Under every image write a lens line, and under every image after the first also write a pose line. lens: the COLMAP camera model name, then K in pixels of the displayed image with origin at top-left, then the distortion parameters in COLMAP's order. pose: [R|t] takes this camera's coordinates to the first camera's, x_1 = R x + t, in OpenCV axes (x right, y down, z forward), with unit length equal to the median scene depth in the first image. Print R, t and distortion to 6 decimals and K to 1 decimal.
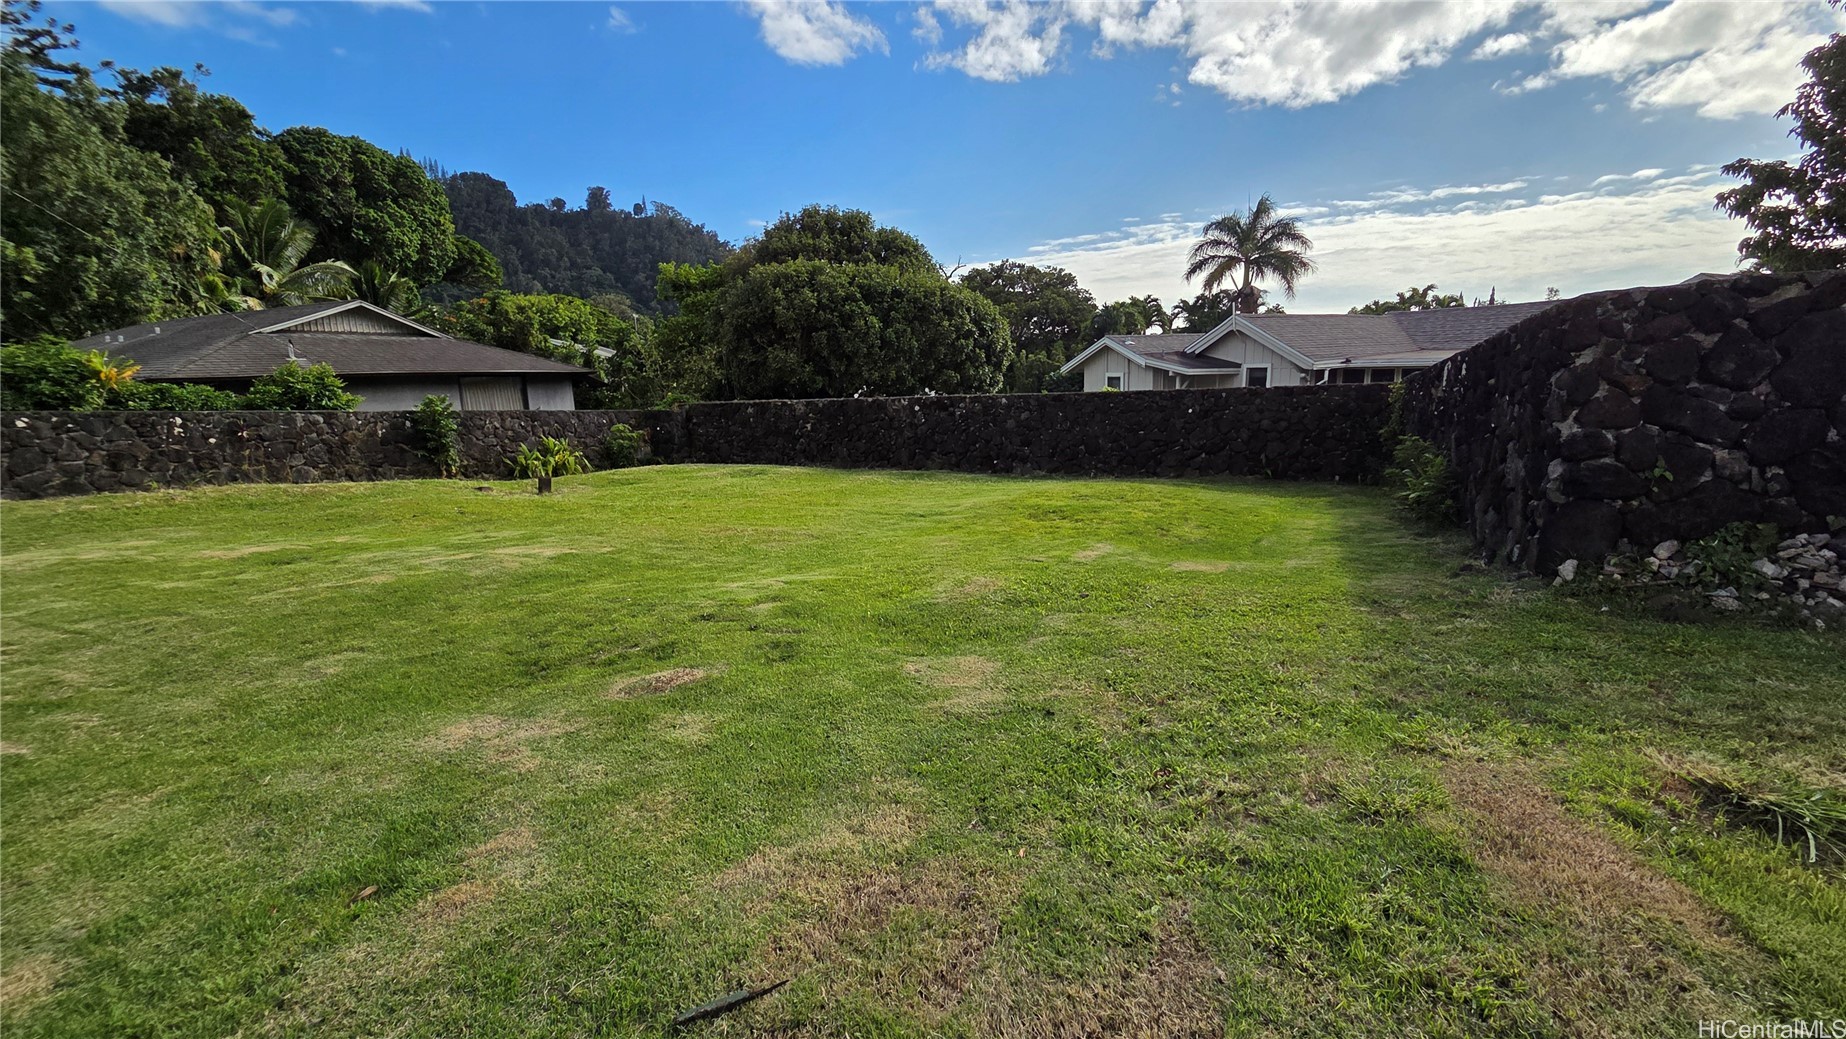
lens RADIAL K [[756.8, 0, 928.7], [0, 756.8, 519.5], [0, 0, 1]] dist [0.002703, -0.000079]
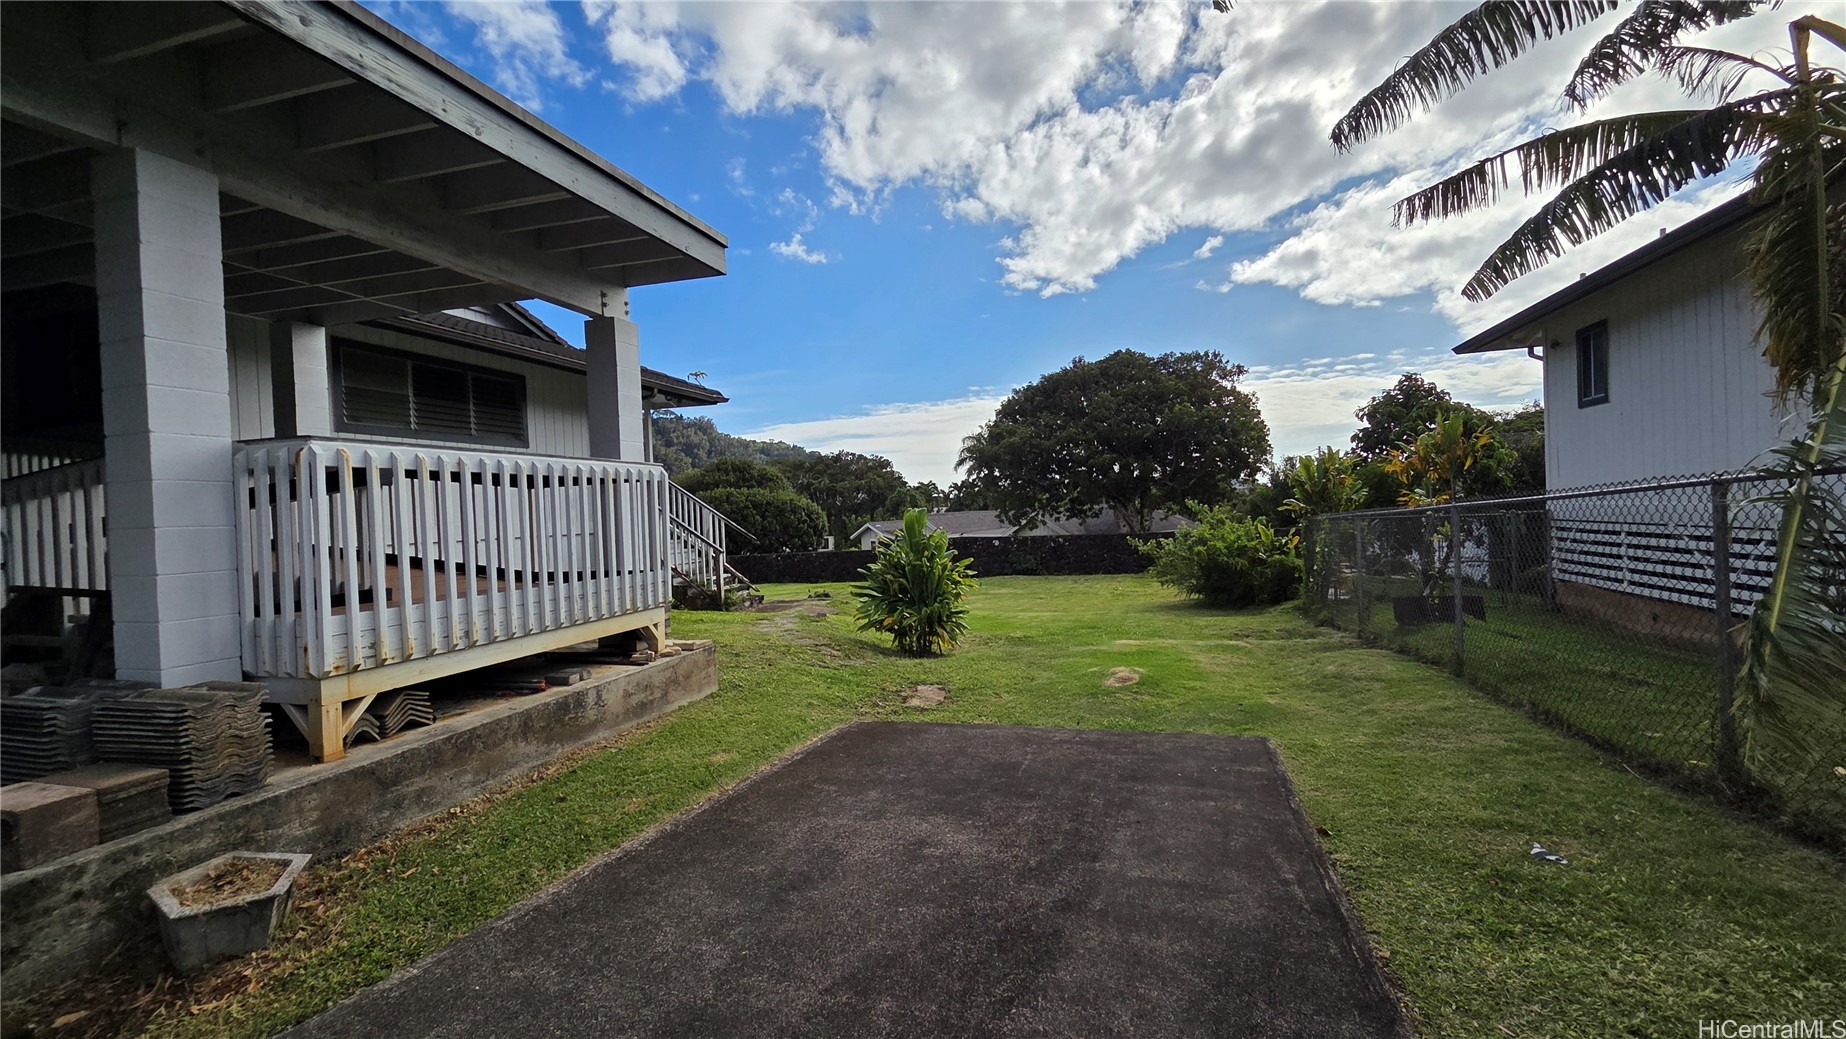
lens RADIAL K [[745.2, 0, 920.8], [0, 745.2, 527.5], [0, 0, 1]] dist [0.001837, 0.000368]
pose [[0.984685, -0.016790, 0.173531, 0.012146], [0.047636, 0.983387, -0.175162, 0.132397], [-0.167707, 0.180746, 0.969126, -0.953375]]
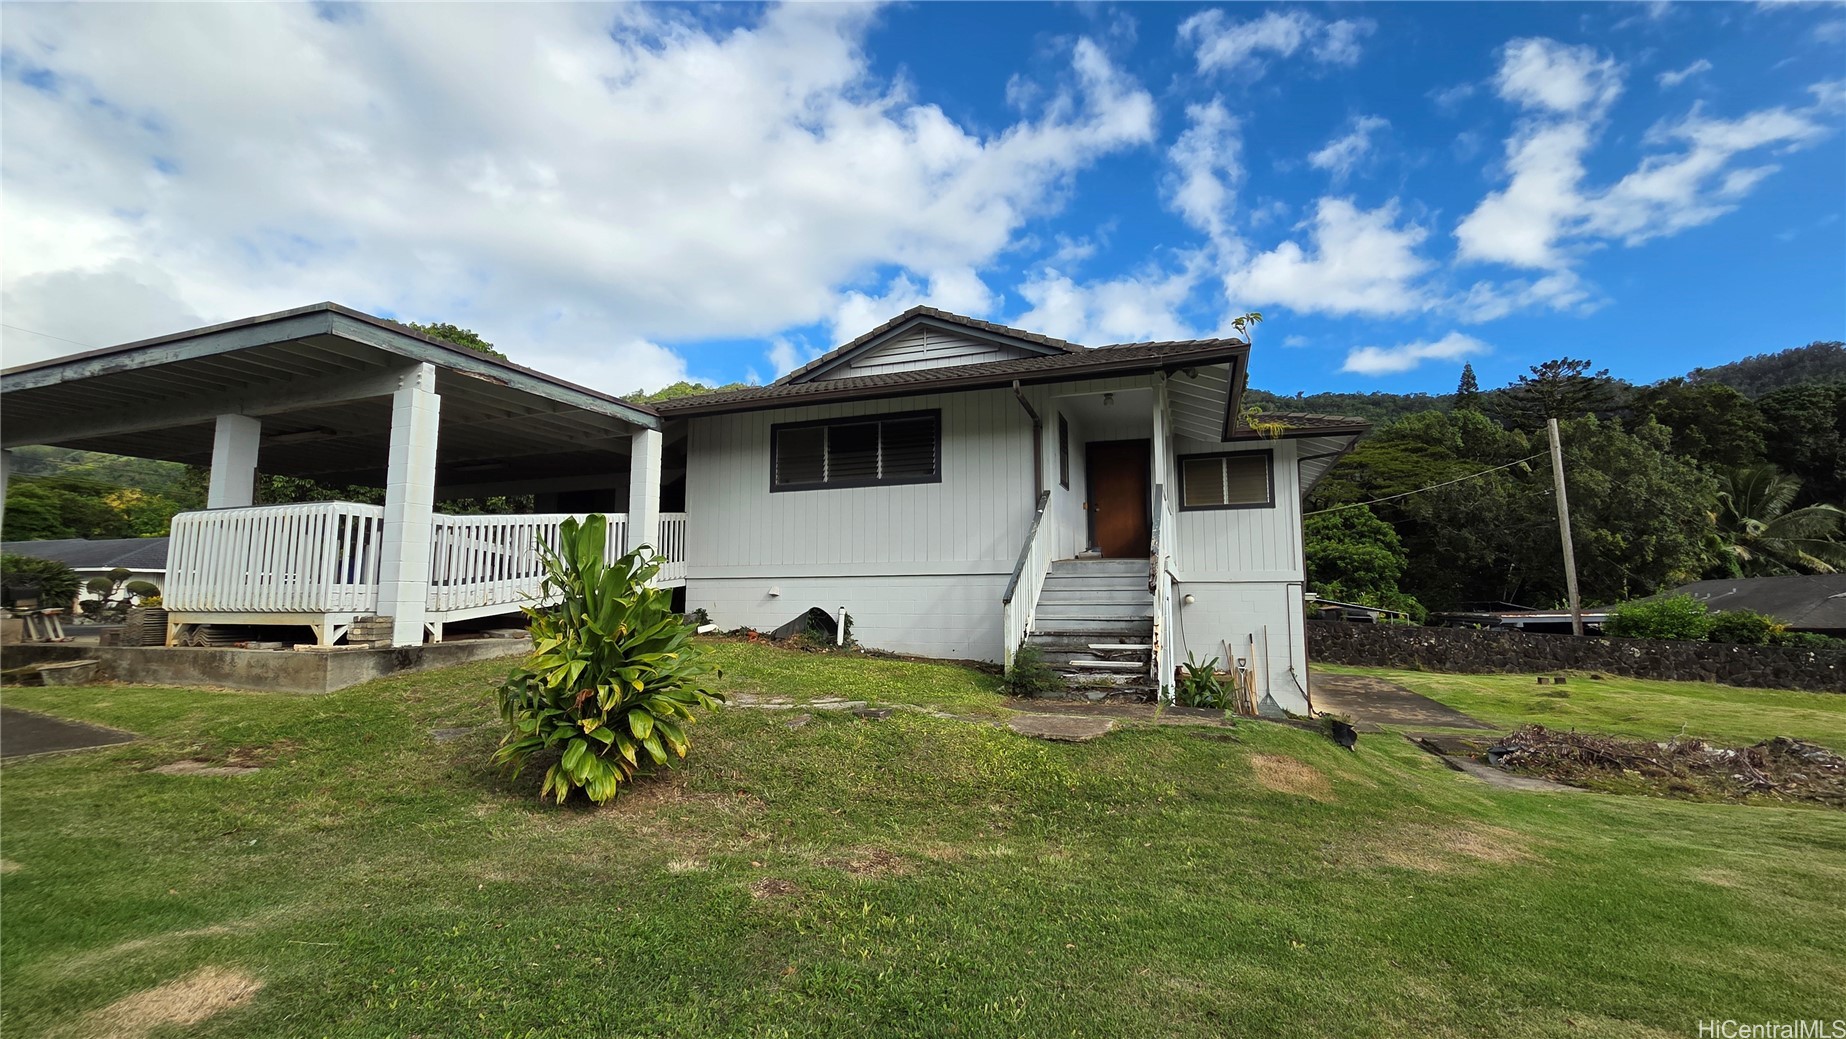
lens RADIAL K [[756.8, 0, 928.7], [0, 756.8, 519.5], [0, 0, 1]] dist [0.002703, -0.000079]
pose [[0.105976, -0.084164, -0.990800, 0.265121], [-0.195490, 0.975203, -0.103749, 0.068626], [0.974963, 0.204686, 0.086895, -0.560758]]
